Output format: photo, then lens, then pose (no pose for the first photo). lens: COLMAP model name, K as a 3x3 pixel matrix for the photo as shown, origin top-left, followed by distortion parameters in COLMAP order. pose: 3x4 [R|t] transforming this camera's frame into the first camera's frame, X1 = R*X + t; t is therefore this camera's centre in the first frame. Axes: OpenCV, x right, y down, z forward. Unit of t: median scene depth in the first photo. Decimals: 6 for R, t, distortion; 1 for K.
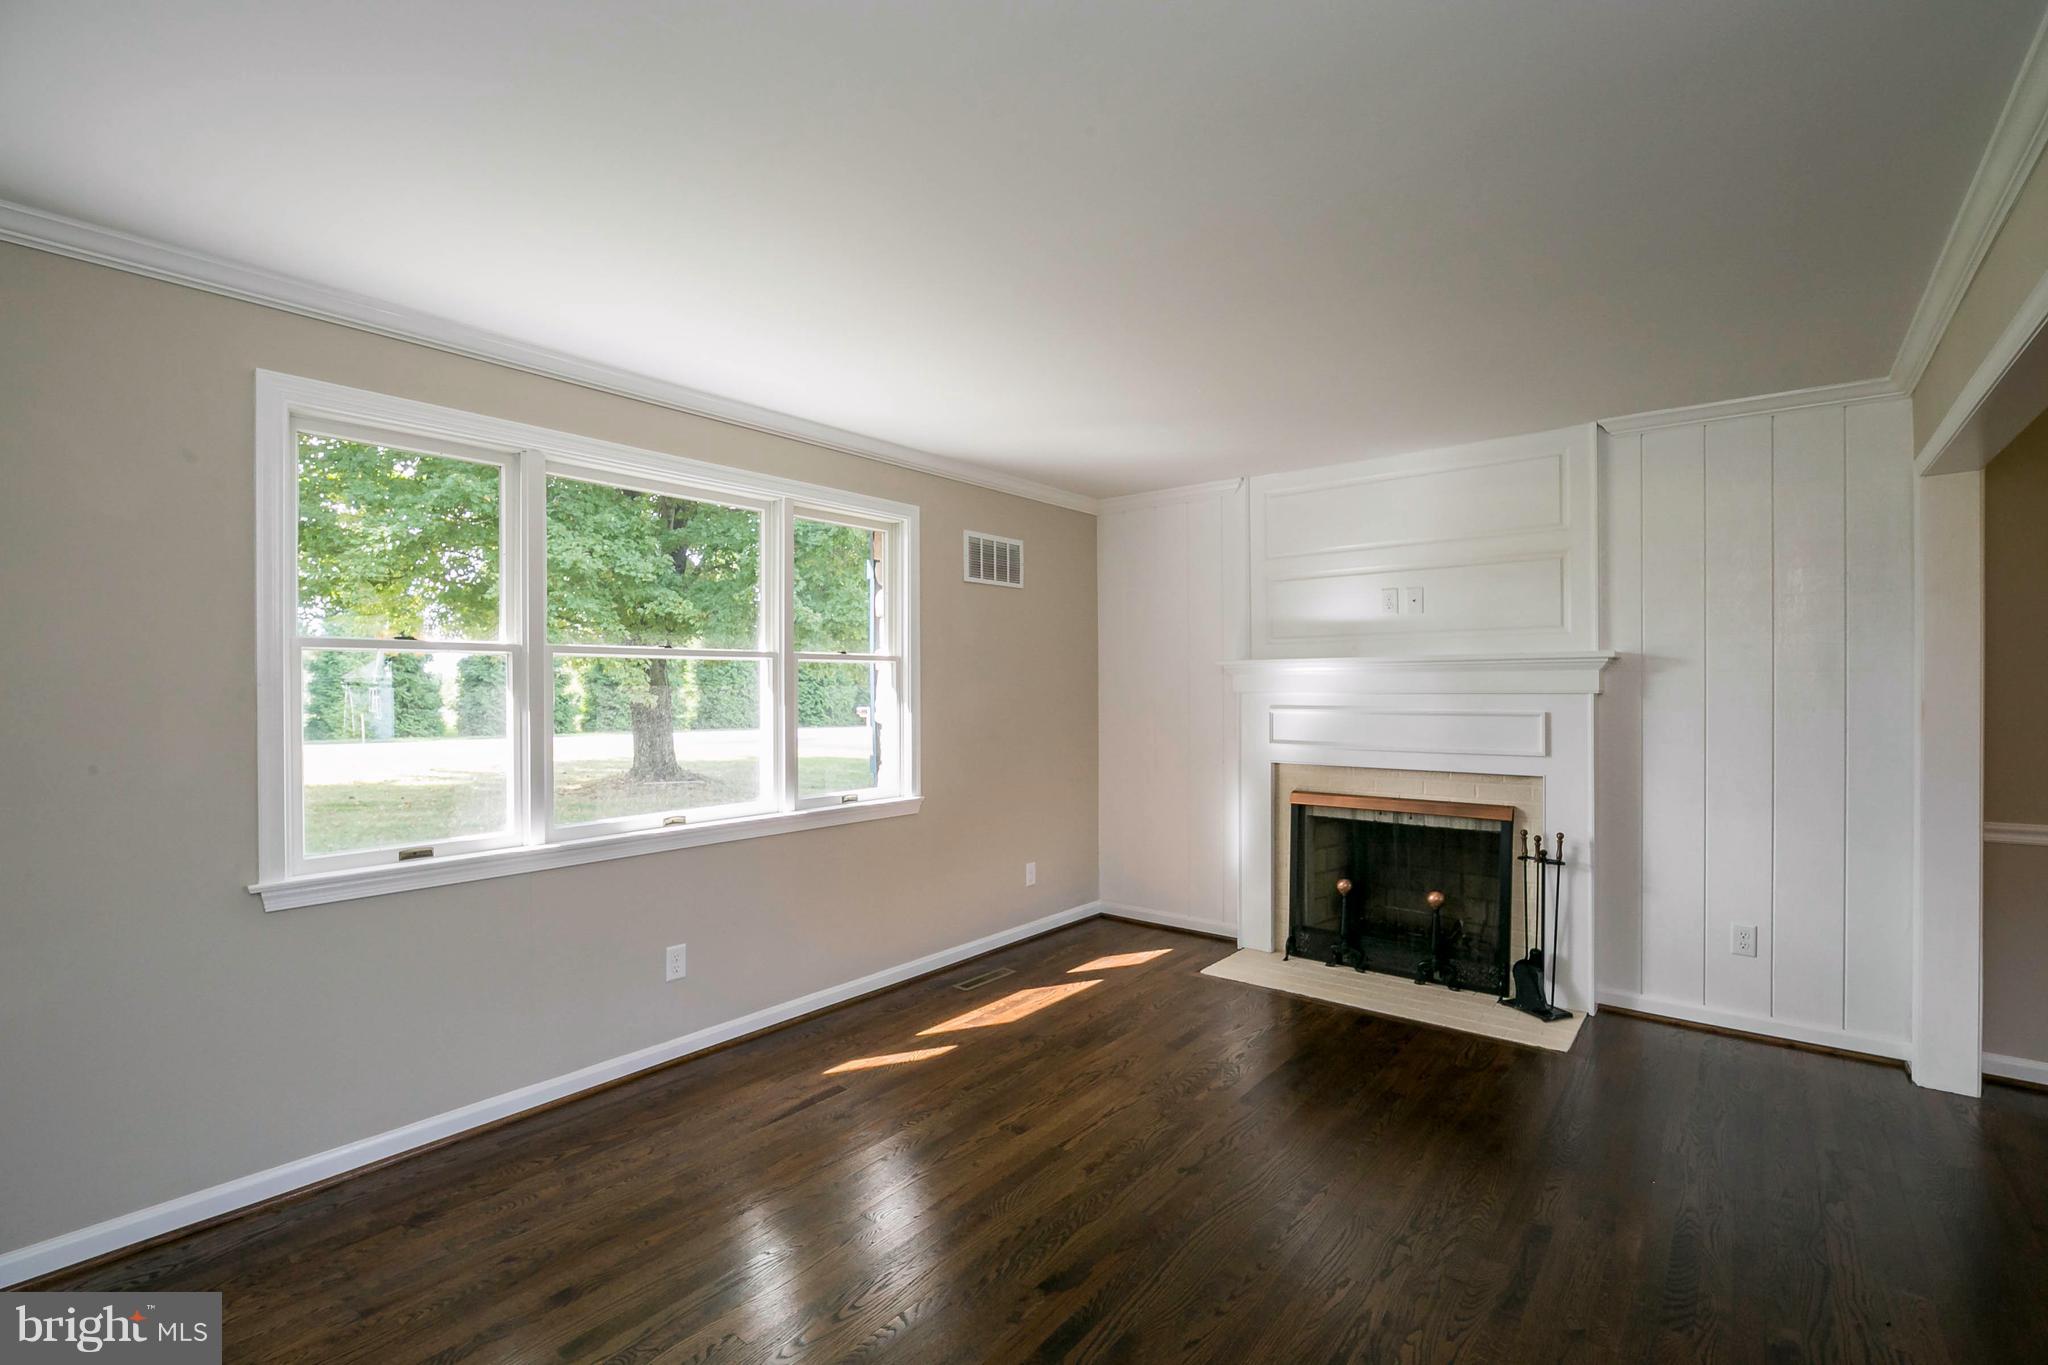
lens RADIAL K [[934.1, 0, 1024.0], [0, 934.1, 682.5], [0, 0, 1]] dist [-0.000497, -0.011957]
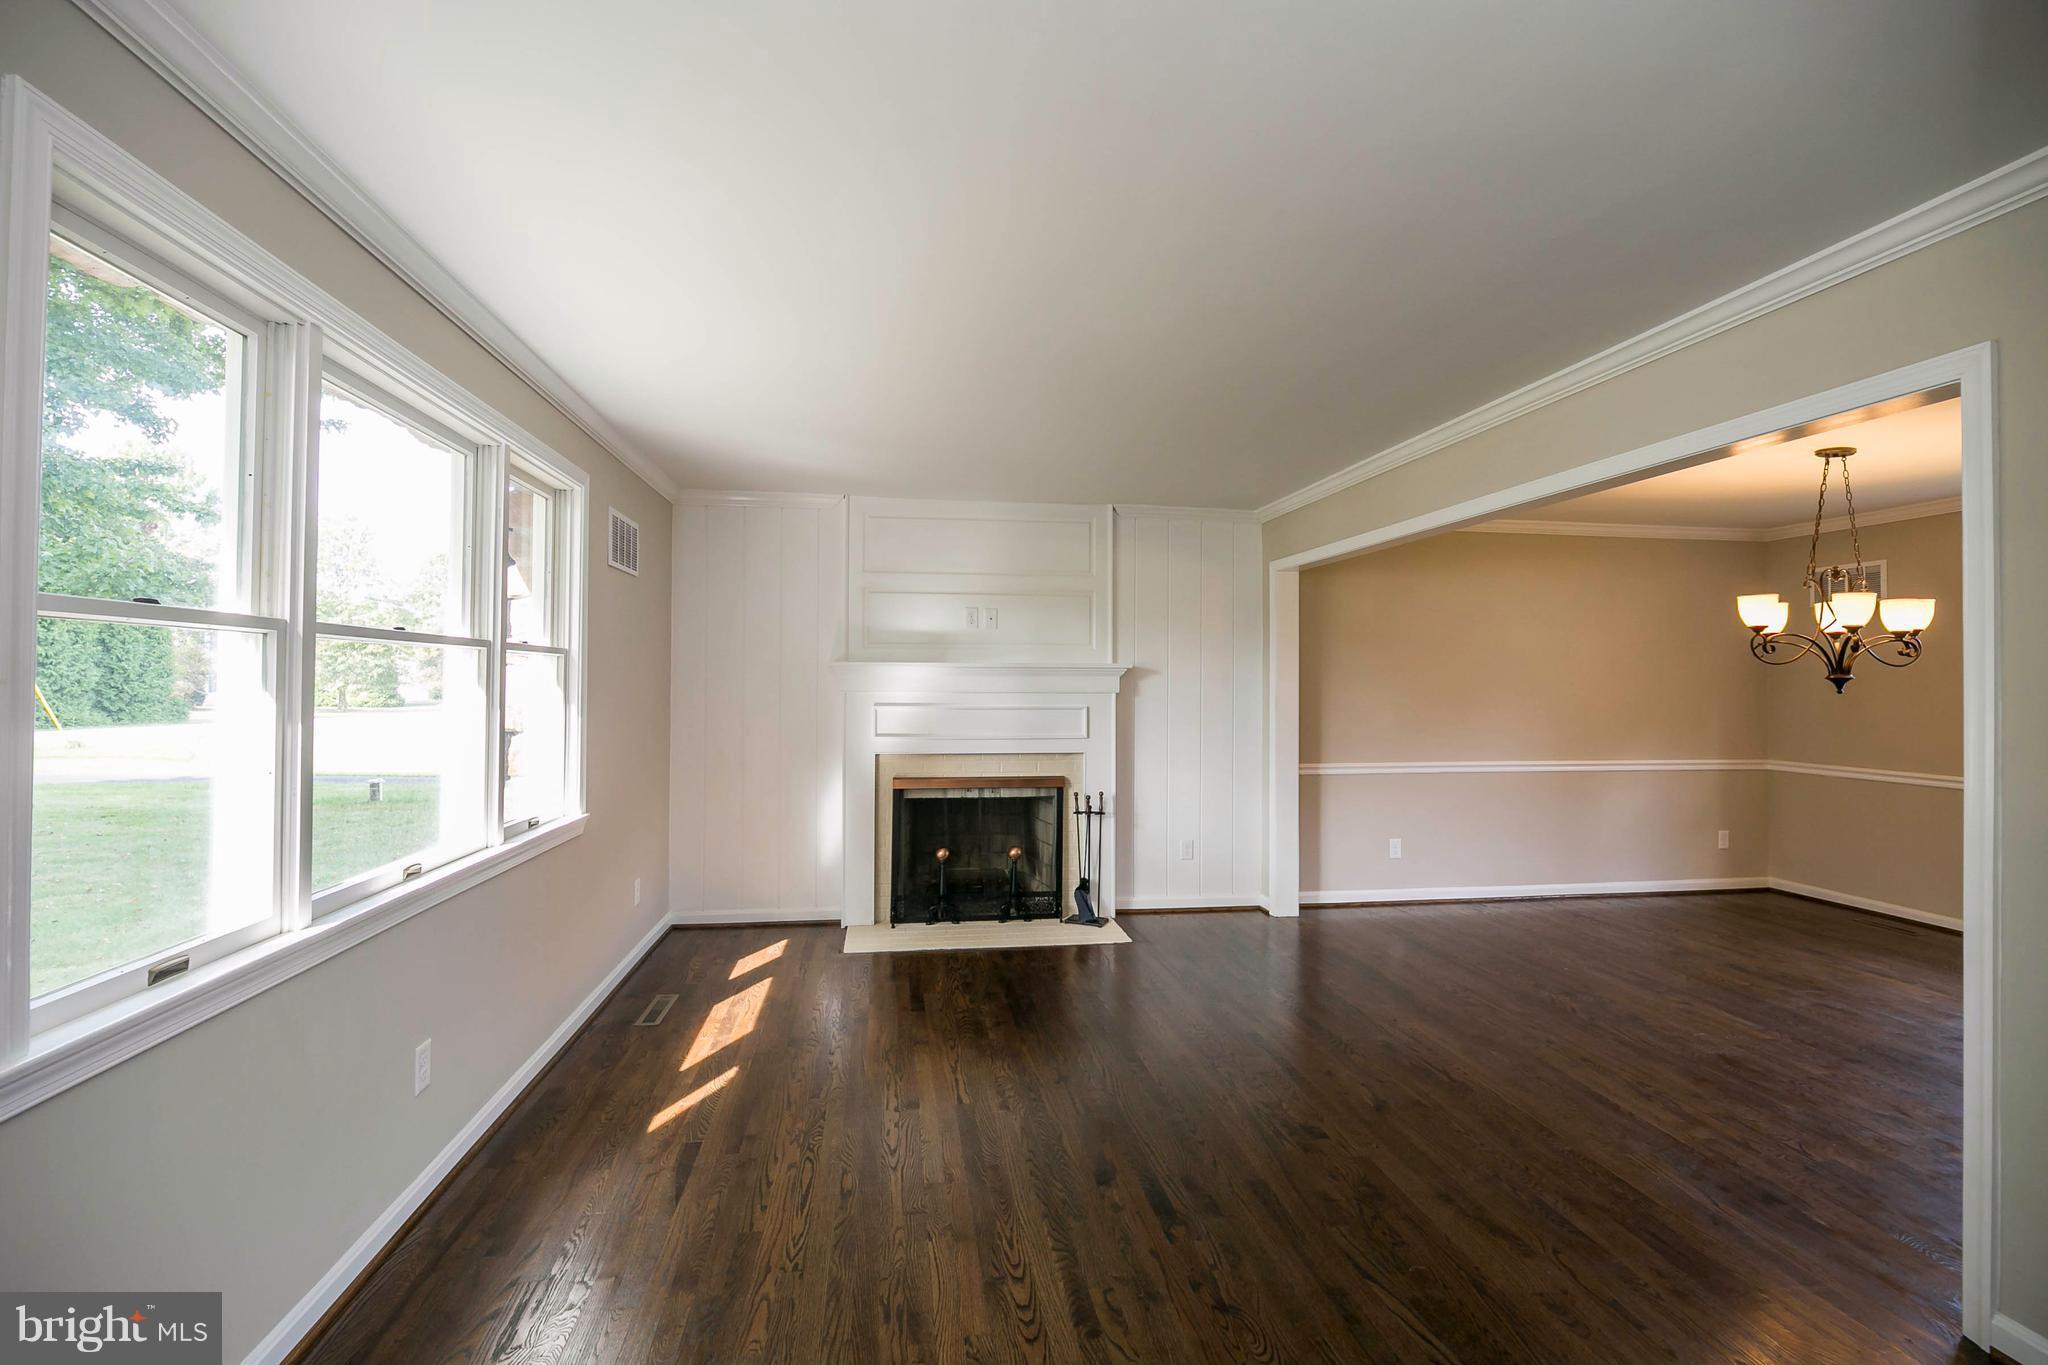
lens RADIAL K [[907.7, 0, 1057.5], [0, 907.7, 664.8], [0, 0, 1]] dist [-0.000589, -0.000225]
pose [[0.657012, 0.022990, 0.753529, -0.461933], [-0.011173, 0.999722, -0.020760, -0.001584], [-0.753797, 0.005220, 0.657086, 0.132338]]
